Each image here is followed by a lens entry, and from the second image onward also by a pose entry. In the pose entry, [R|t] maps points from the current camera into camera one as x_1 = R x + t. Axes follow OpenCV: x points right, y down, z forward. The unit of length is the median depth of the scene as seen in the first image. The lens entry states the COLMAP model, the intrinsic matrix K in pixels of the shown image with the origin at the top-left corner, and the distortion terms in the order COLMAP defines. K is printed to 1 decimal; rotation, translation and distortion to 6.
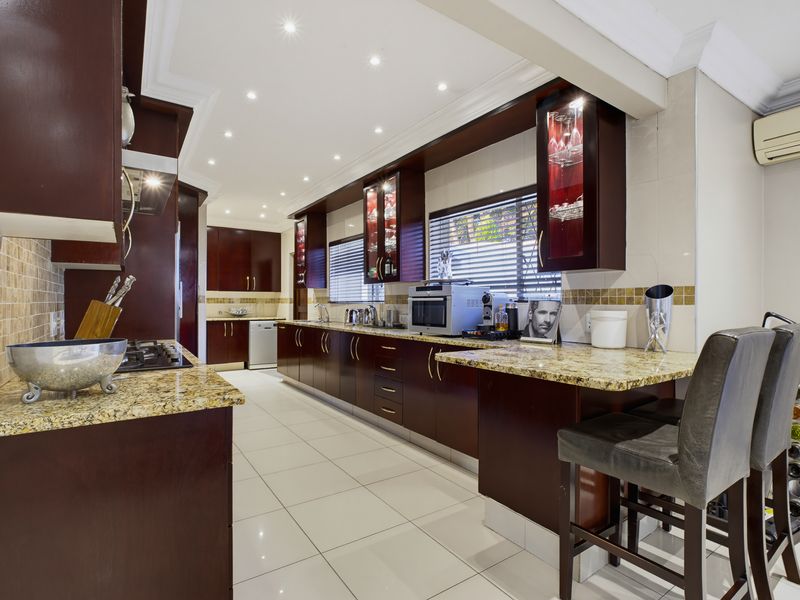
lens RADIAL K [[409.4, 0, 400.5], [0, 409.4, 300.1], [0, 0, 1]] dist [-0.005799, 0.000785]
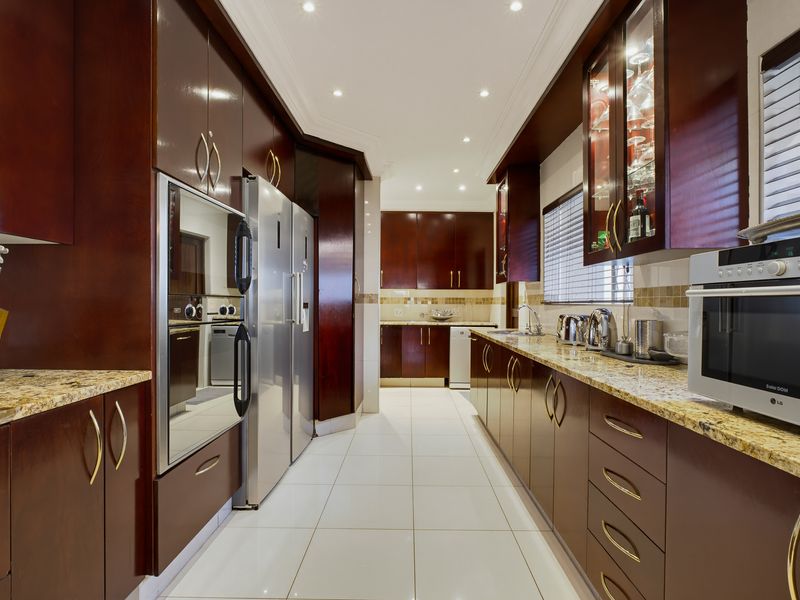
lens RADIAL K [[409.4, 0, 407.7], [0, 409.4, 300.9], [0, 0, 1]] dist [-0.005799, 0.000785]
pose [[0.826013, -0.001291, -0.563649, 0.012283], [0.000782, 0.999999, -0.001143, 0.003157], [0.563650, 0.000504, 0.826014, 0.421193]]
